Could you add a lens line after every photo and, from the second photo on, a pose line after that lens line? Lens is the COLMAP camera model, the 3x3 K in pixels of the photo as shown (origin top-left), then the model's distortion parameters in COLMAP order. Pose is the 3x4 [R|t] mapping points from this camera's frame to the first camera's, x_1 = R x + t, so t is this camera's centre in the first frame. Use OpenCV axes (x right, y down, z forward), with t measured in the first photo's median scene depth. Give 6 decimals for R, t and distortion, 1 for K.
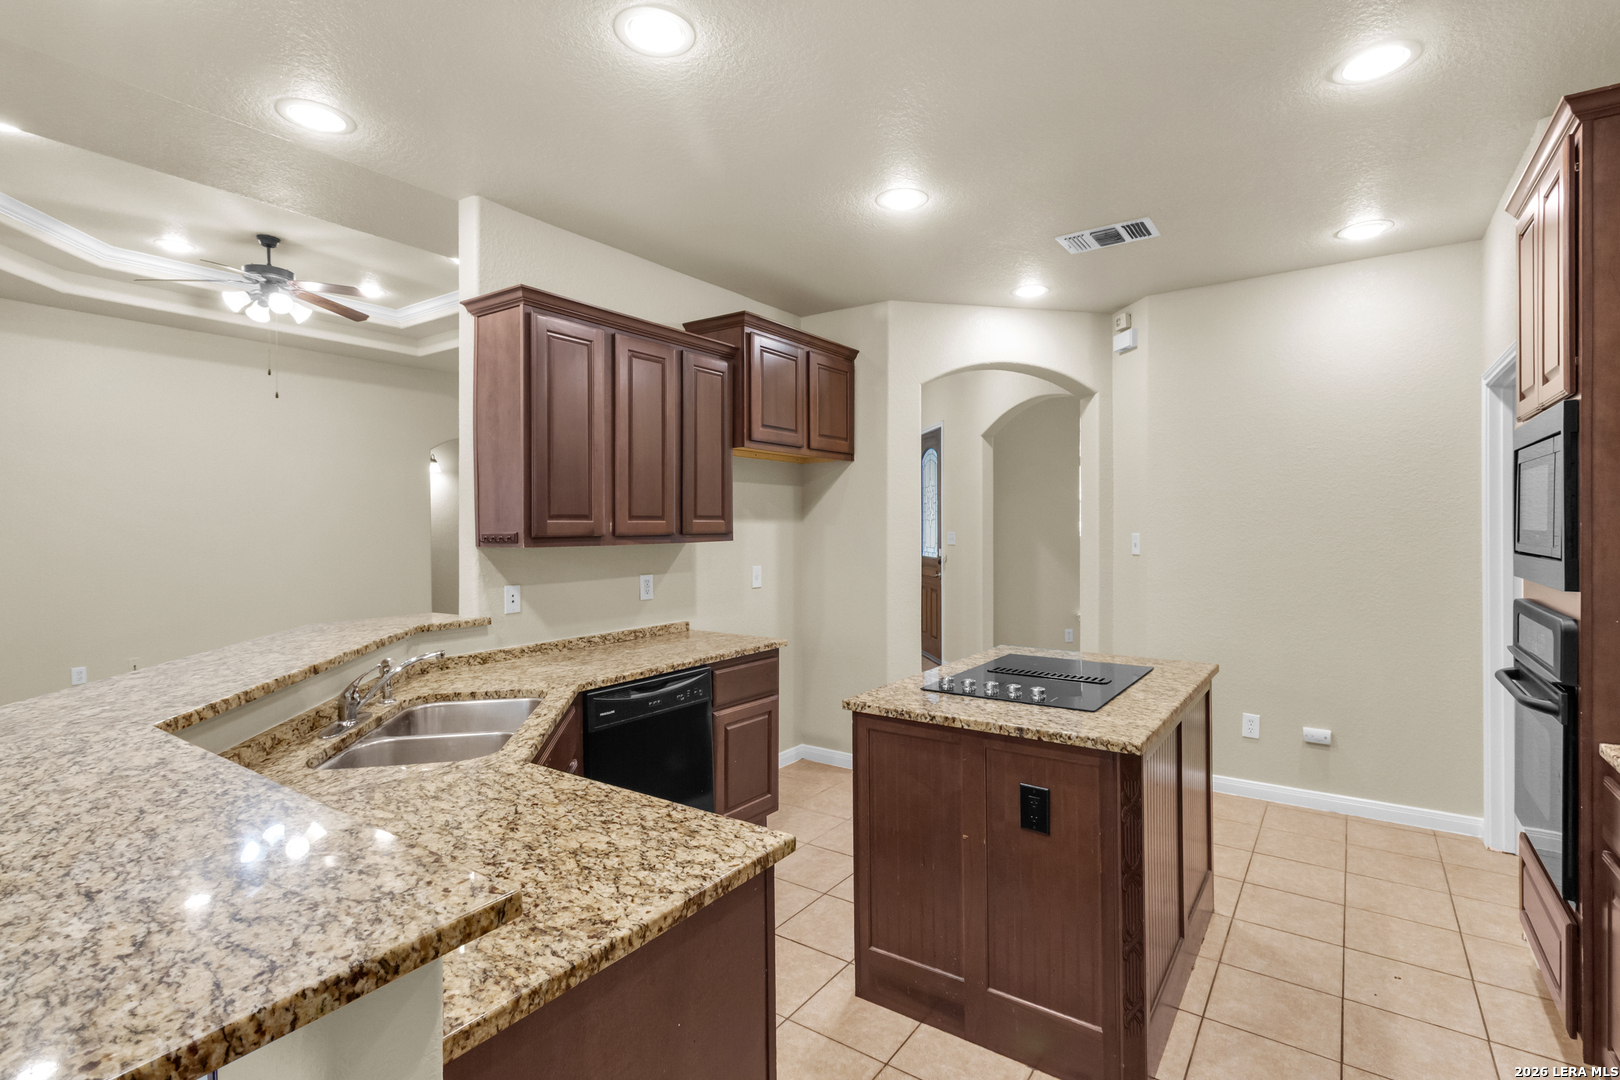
lens RADIAL K [[758.3, 0, 838.3], [0, 758.3, 524.0], [0, 0, 1]] dist [0.002927, 0.000670]
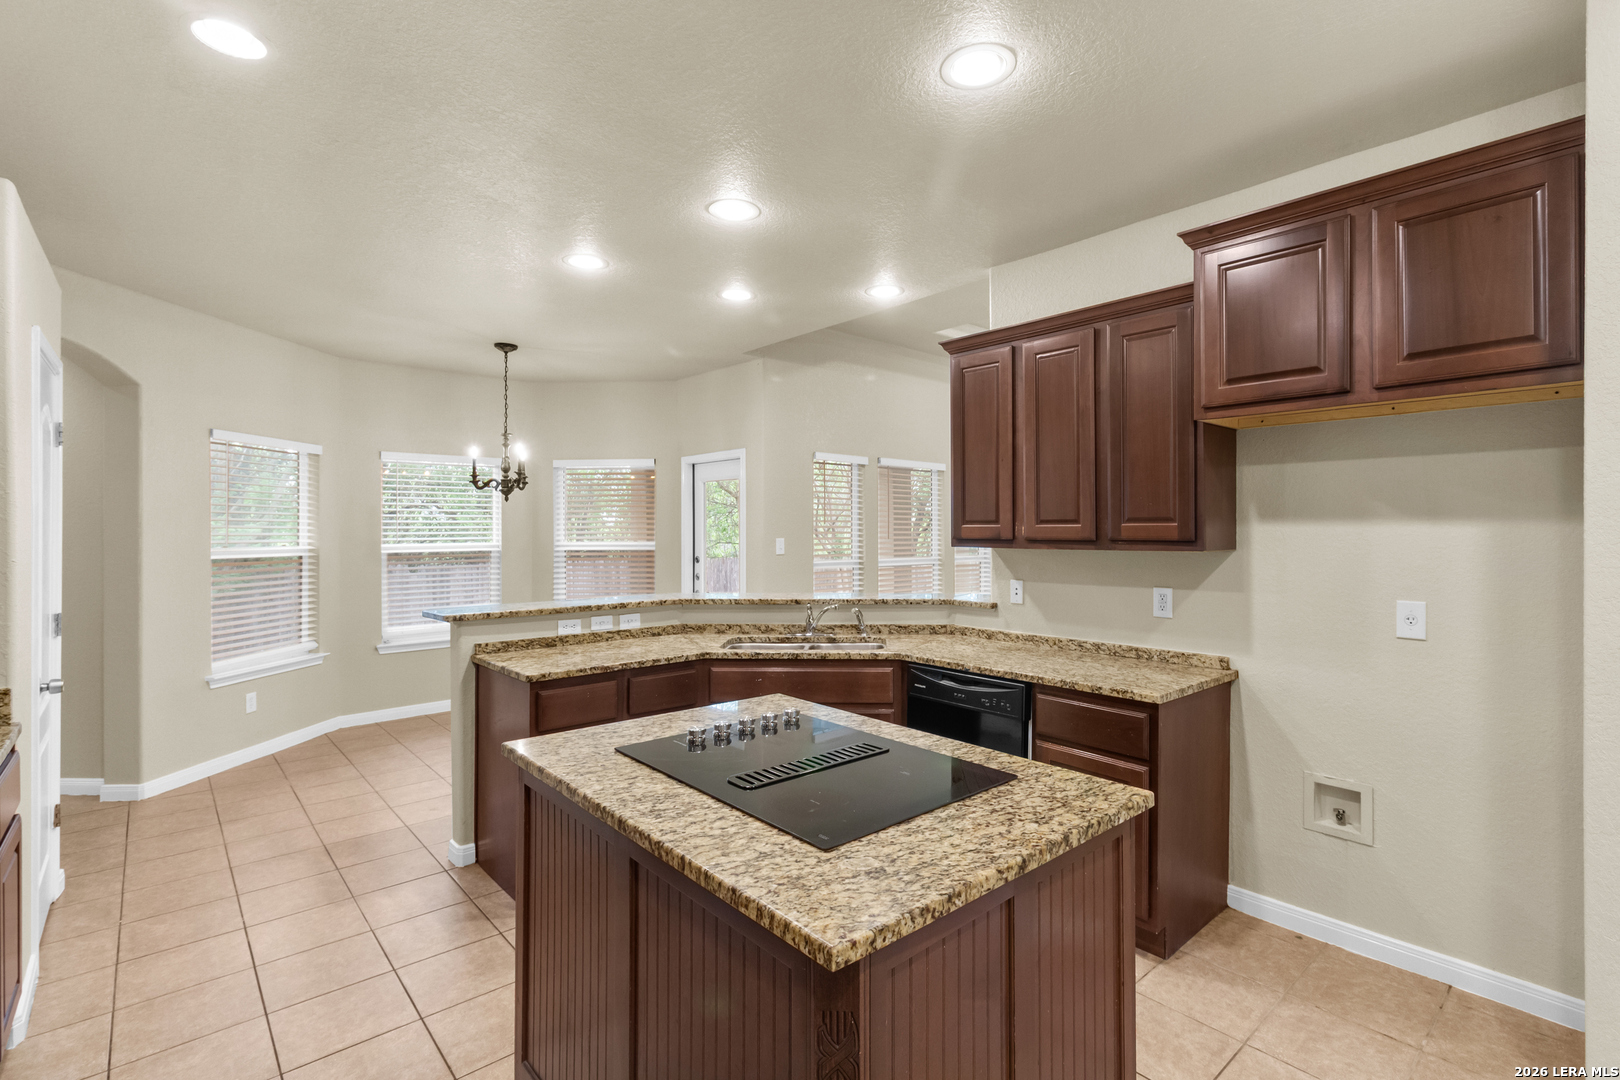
lens RADIAL K [[758.3, 0, 838.3], [0, 758.3, 524.0], [0, 0, 1]] dist [0.002927, 0.000670]
pose [[-0.242533, -0.000518, -0.970143, 0.705700], [0.006569, 0.999976, -0.002177, -0.004851], [0.970121, -0.006901, -0.242524, 0.921703]]
